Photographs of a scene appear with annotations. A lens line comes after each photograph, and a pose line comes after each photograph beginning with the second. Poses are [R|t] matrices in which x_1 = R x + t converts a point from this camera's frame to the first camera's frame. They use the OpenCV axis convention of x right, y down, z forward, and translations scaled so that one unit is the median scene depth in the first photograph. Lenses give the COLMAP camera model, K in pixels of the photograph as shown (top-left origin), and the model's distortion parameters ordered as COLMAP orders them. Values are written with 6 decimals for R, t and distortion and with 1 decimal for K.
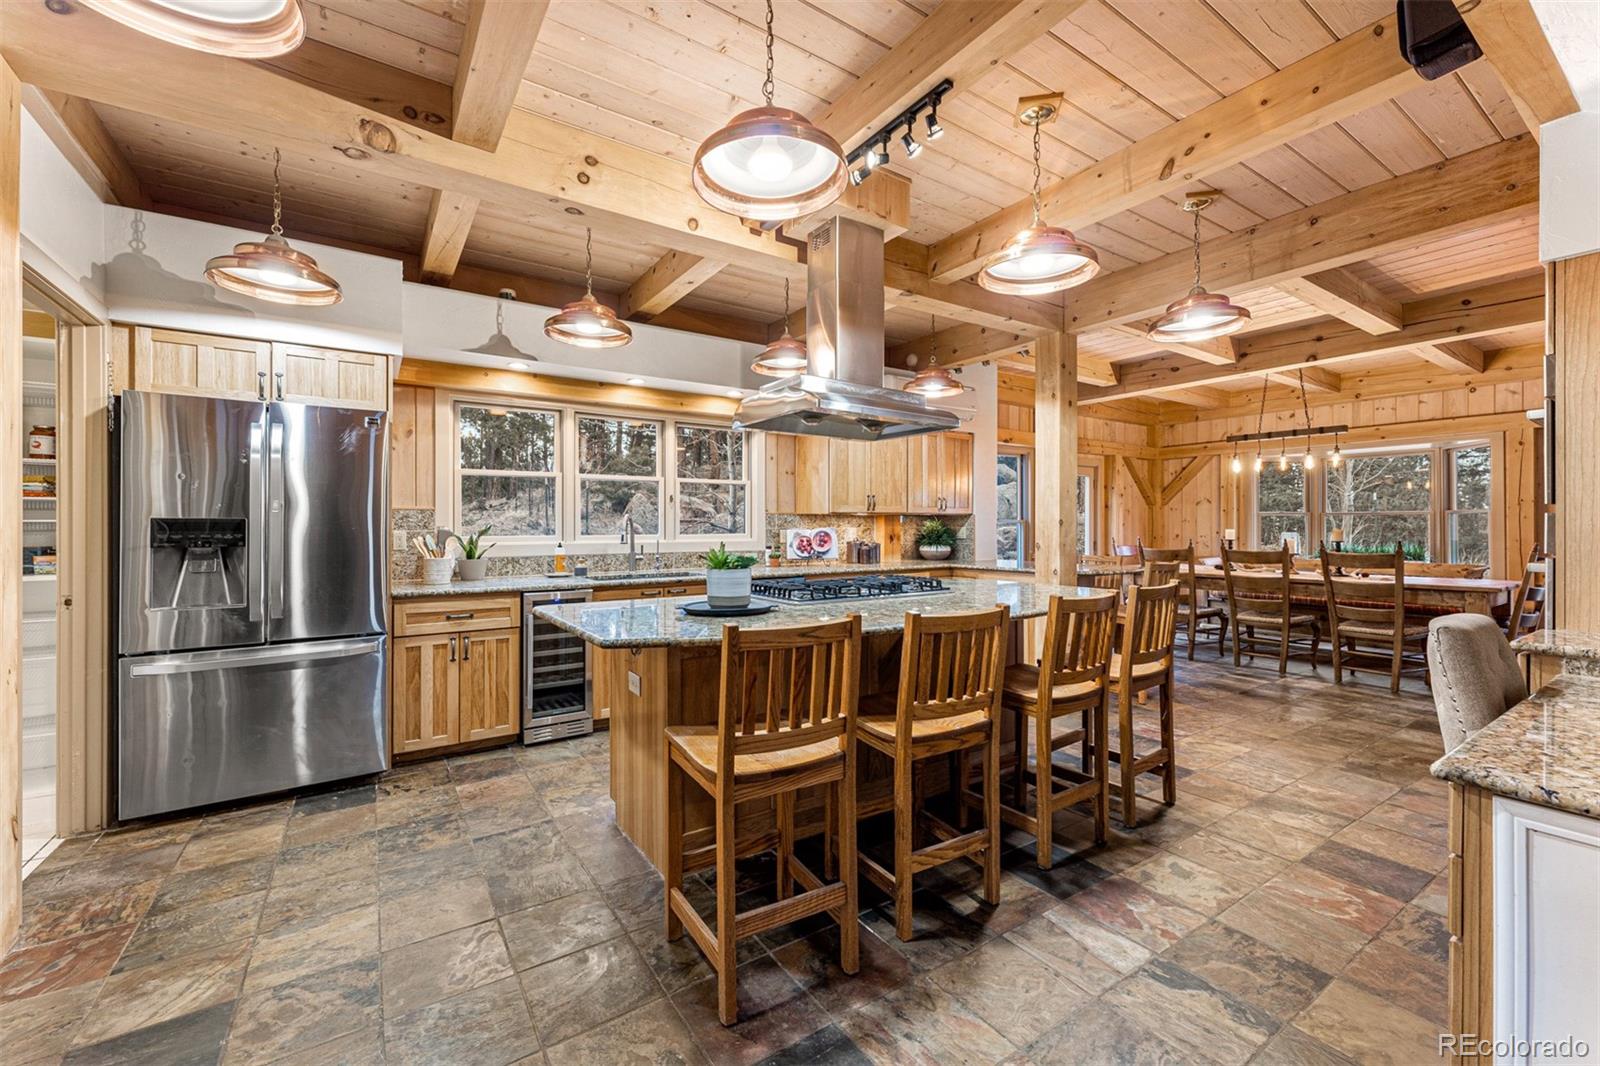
lens RADIAL K [[646.9, 0, 797.6], [0, 646.9, 525.0], [0, 0, 1]] dist [0.002261, 0.000261]
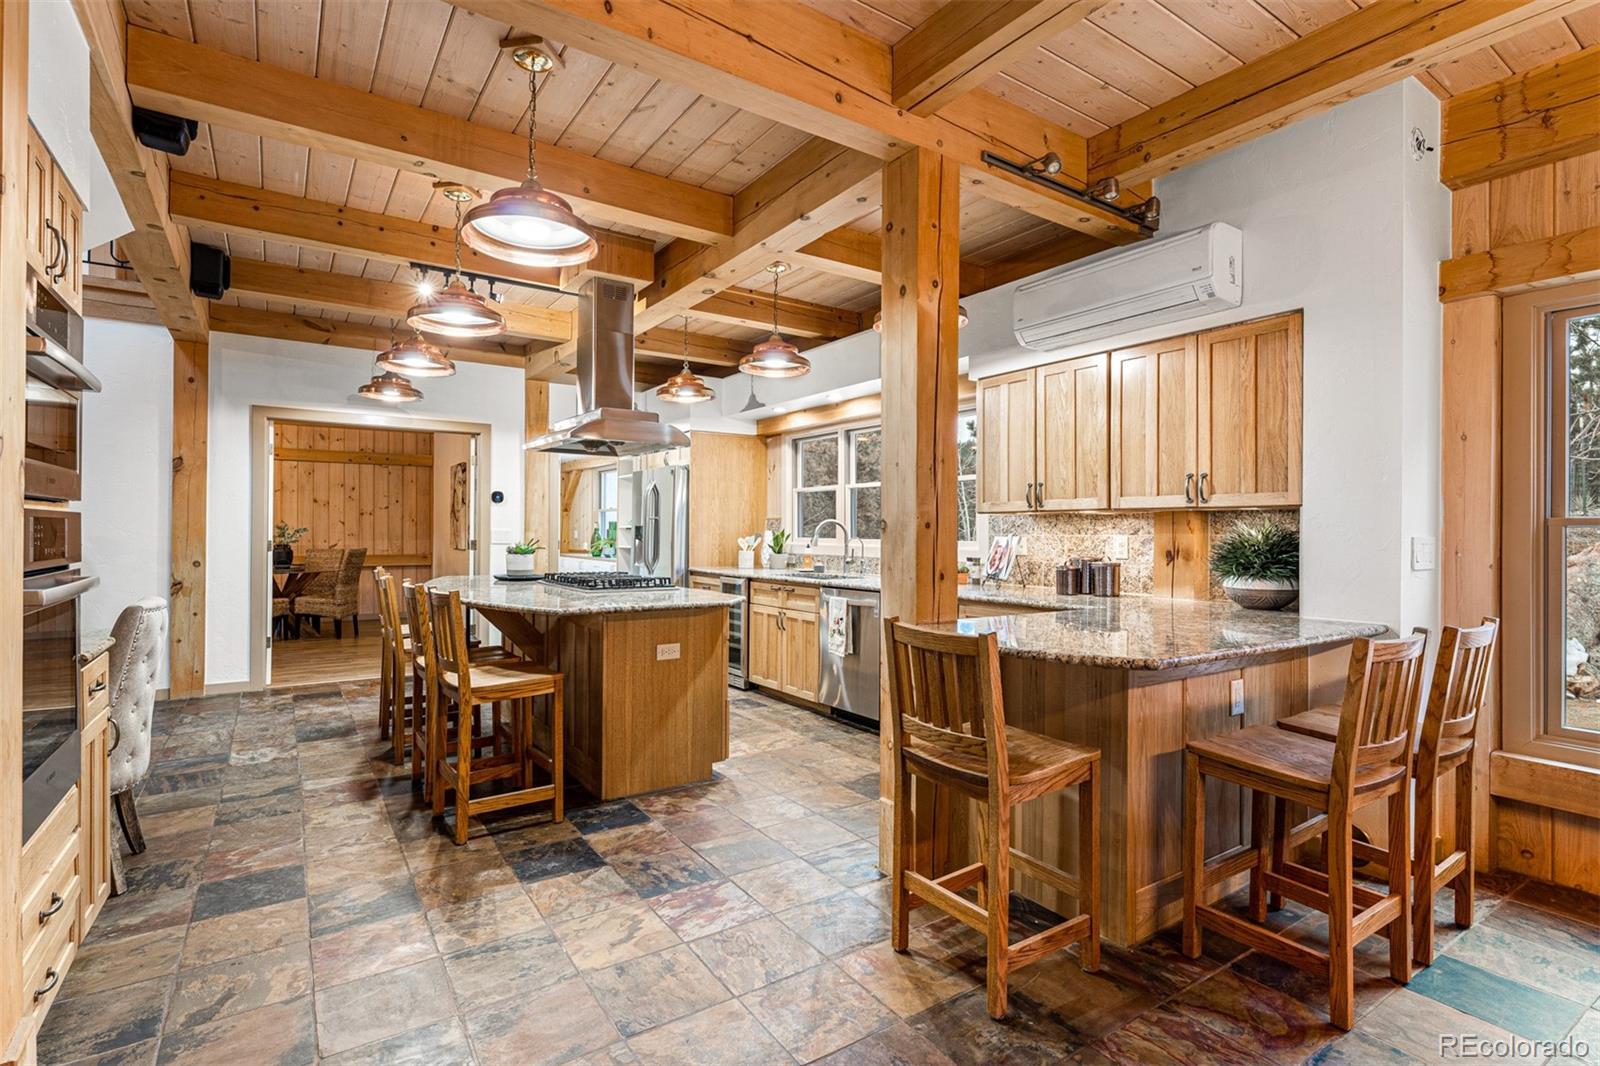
lens RADIAL K [[775.8, 0, 800.0], [0, 775.8, 533.0], [0, 0, 1]] dist [-0.001943, -0.000191]
pose [[0.006805, 0.003975, -0.999969, 0.854291], [-0.005036, 0.999980, 0.003941, 0.000546], [0.999964, 0.005009, 0.006825, 0.761245]]
